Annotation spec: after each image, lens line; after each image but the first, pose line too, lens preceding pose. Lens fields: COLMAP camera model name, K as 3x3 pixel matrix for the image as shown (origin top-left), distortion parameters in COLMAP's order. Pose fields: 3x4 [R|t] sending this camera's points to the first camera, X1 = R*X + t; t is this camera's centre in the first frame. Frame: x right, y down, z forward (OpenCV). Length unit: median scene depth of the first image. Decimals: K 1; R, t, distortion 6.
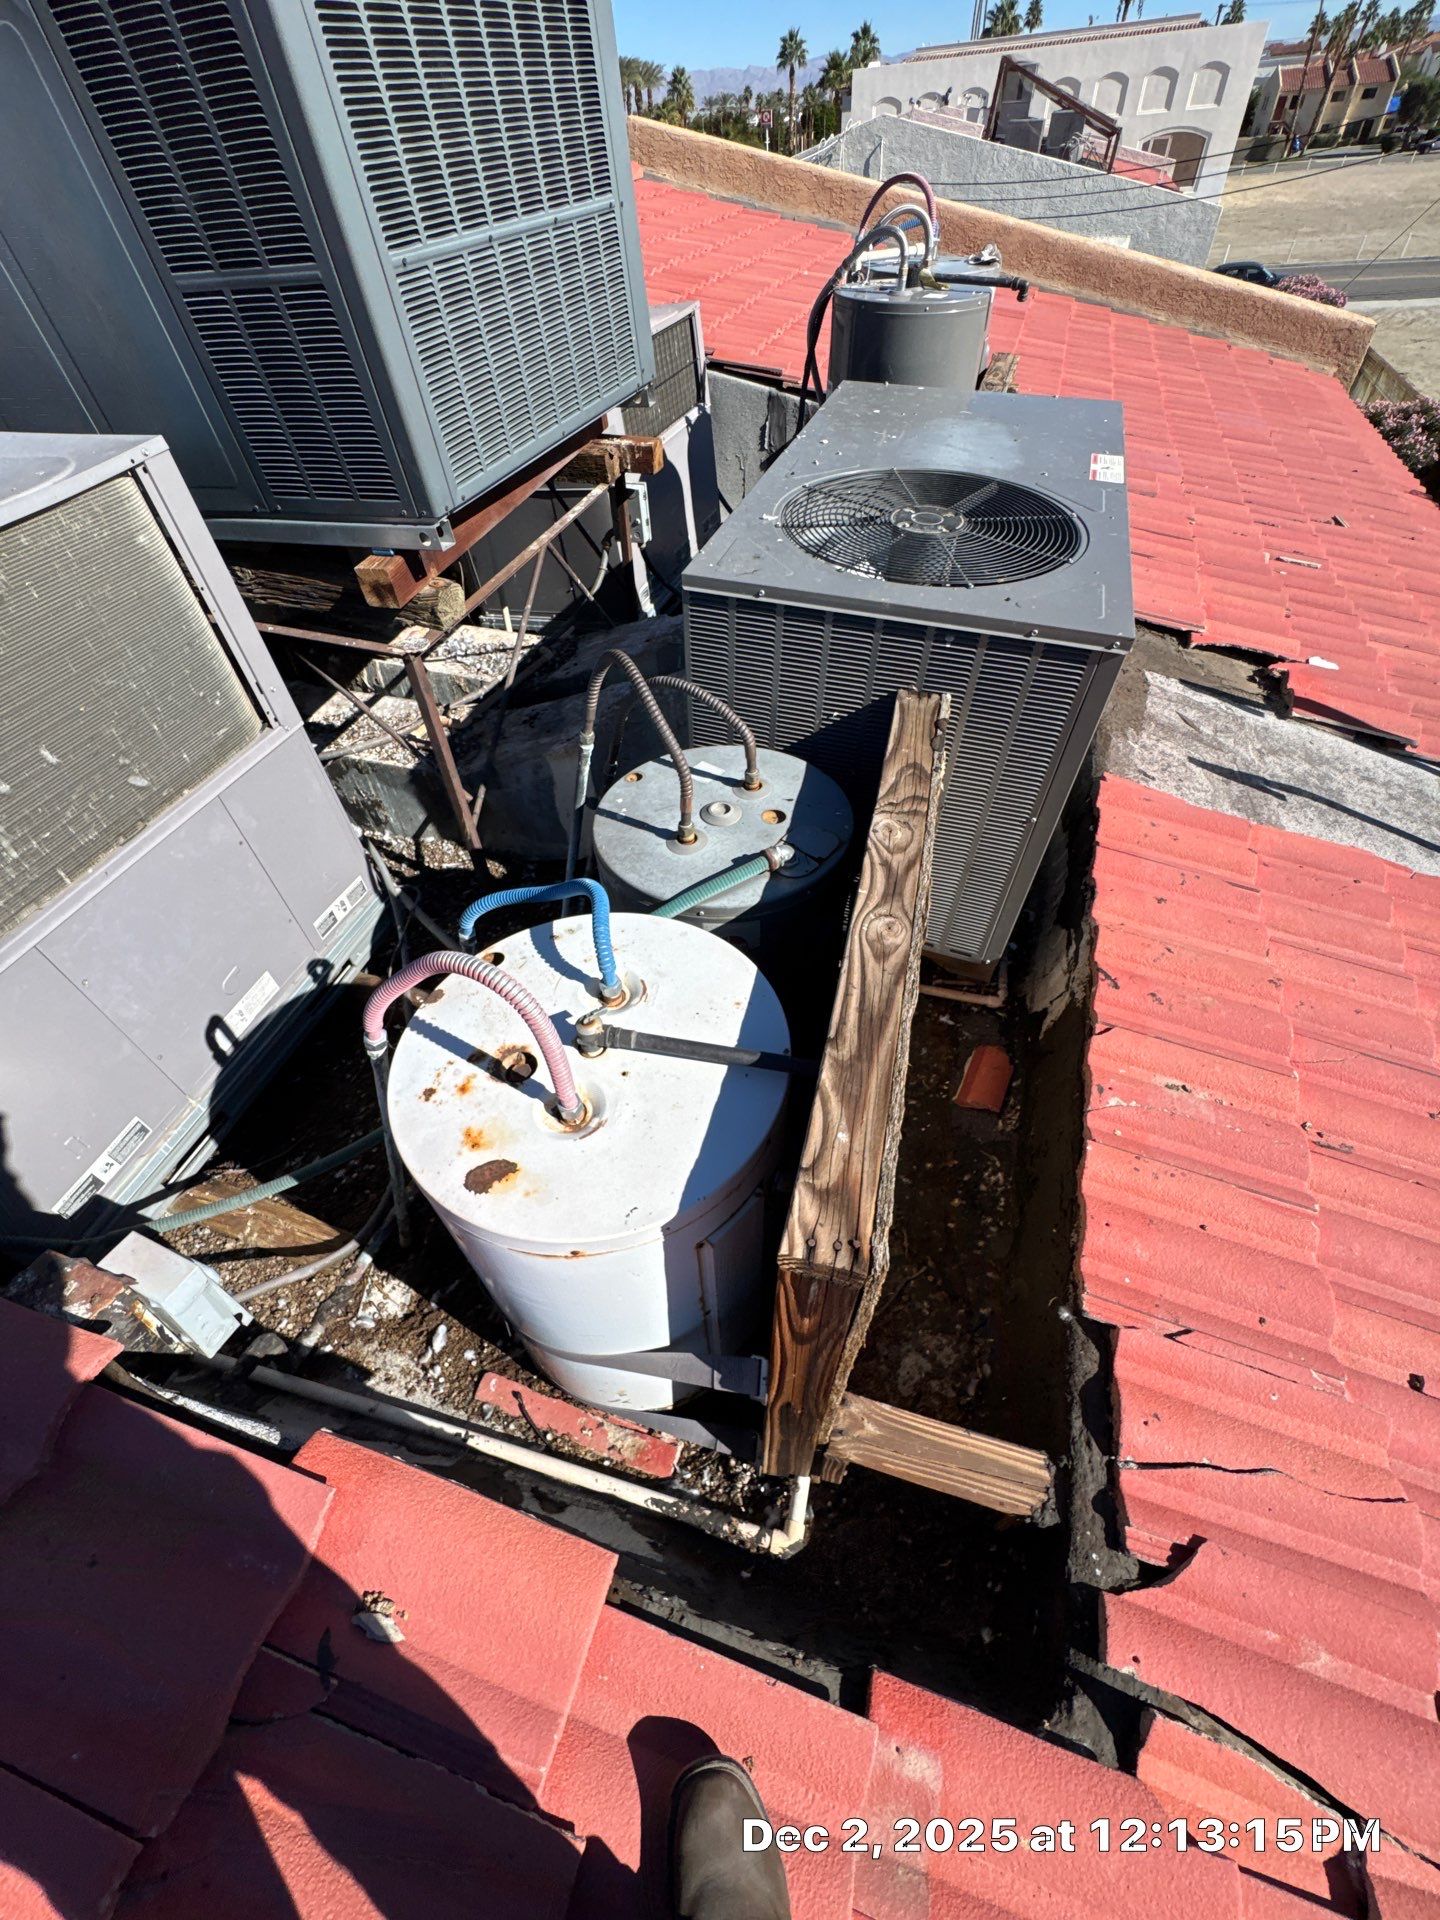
lens RADIAL K [[769.9, 0, 723.6], [0, 769.9, 959.7], [0, 0, 1]] dist [-0.001229, -0.000435]
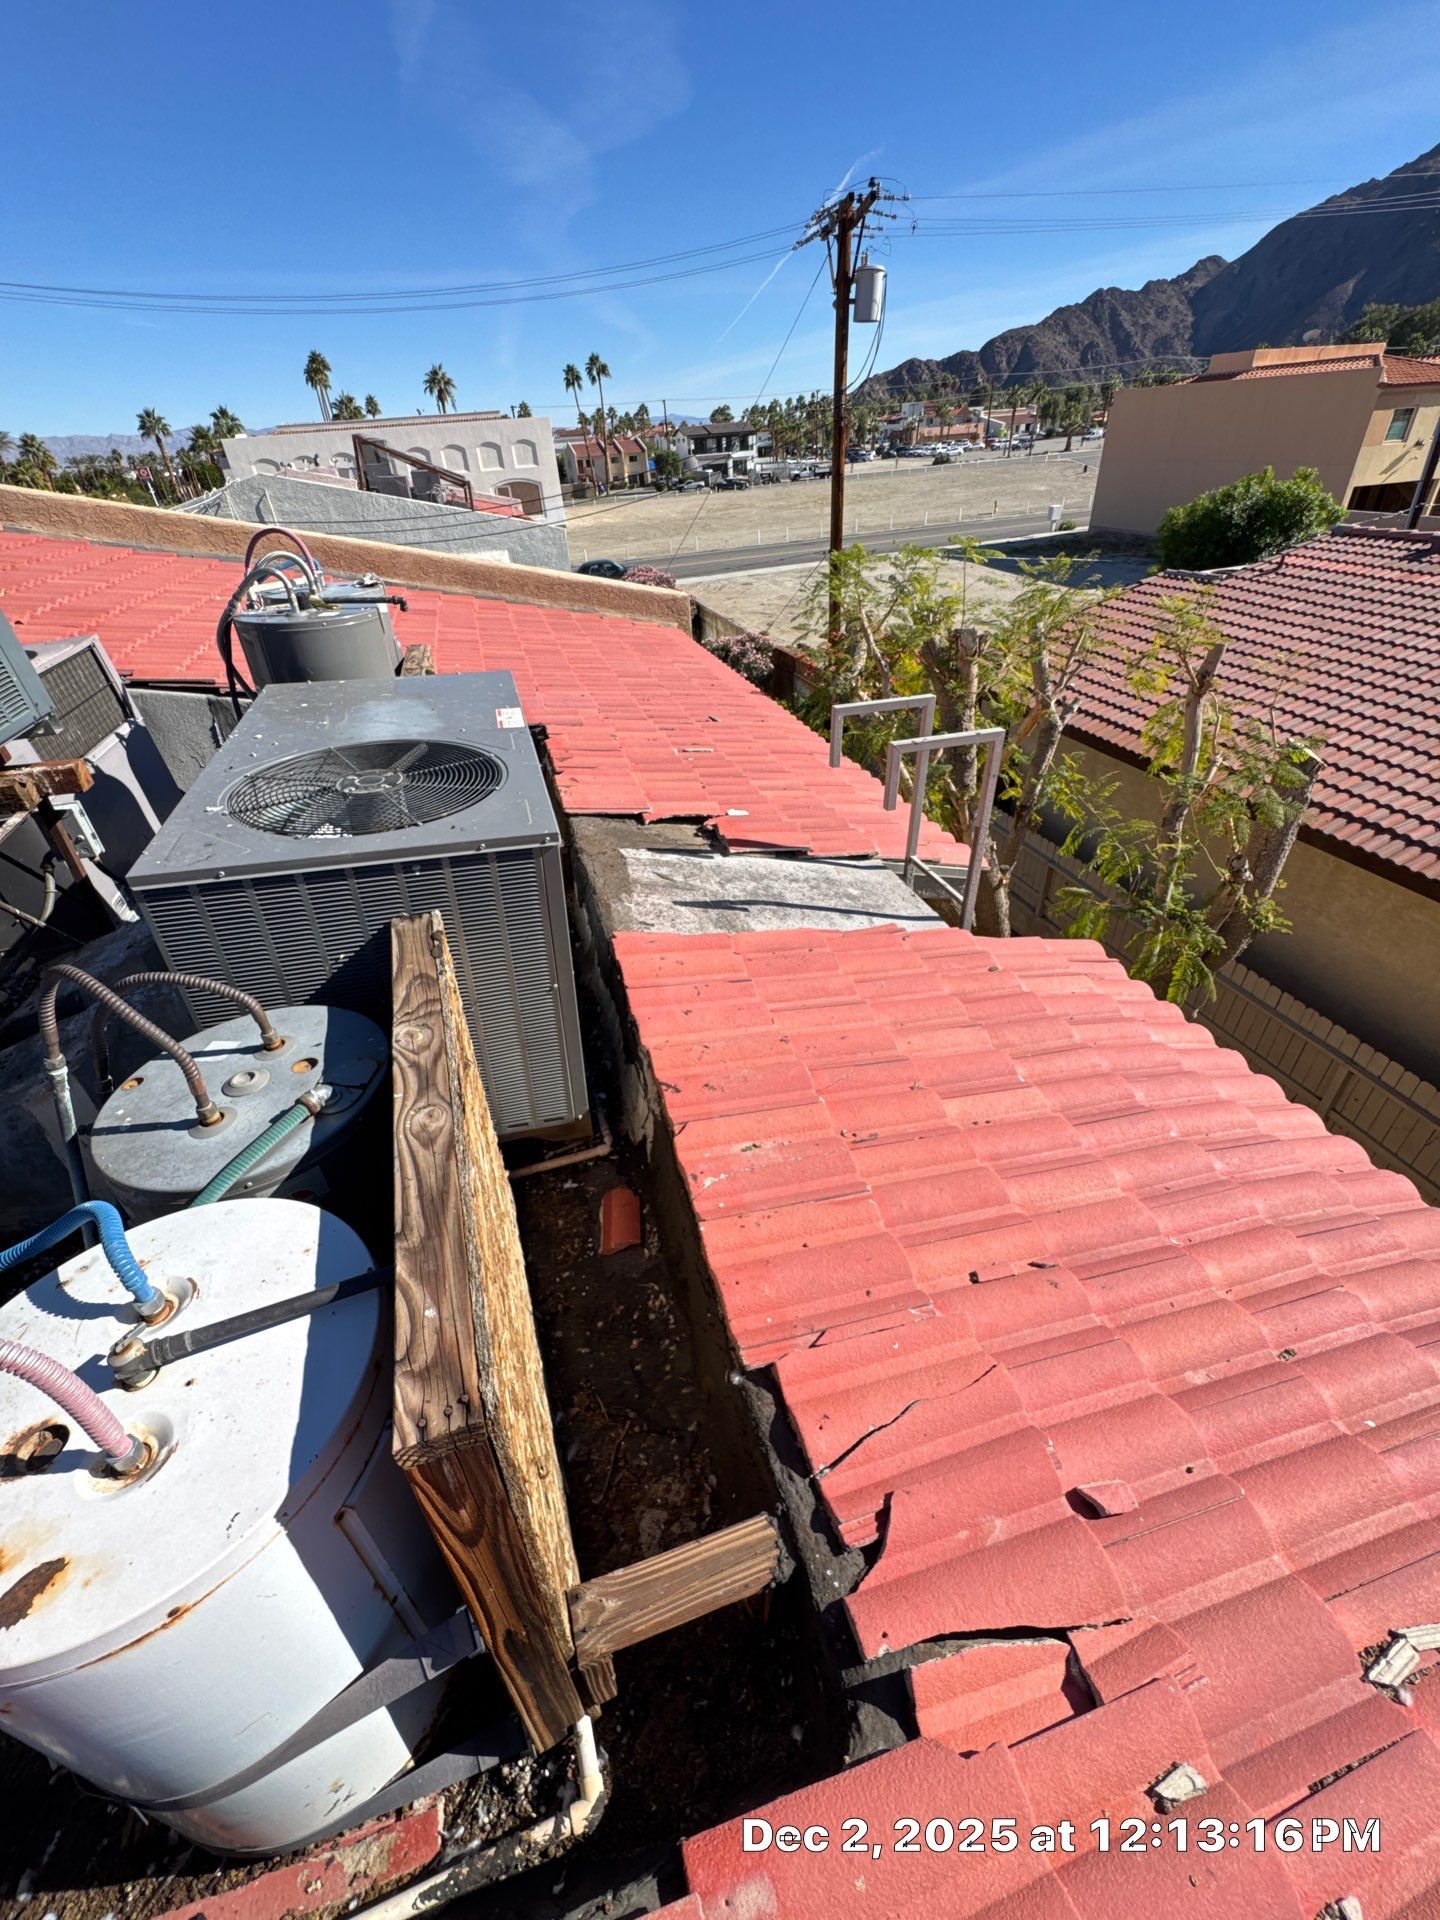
lens RADIAL K [[769.9, 0, 723.6], [0, 769.9, 959.7], [0, 0, 1]] dist [-0.001229, -0.000435]
pose [[0.822858, -0.304967, 0.479480, 0.072103], [0.420436, 0.894386, -0.152669, 0.071974], [-0.382281, 0.327215, 0.864171, -0.122693]]
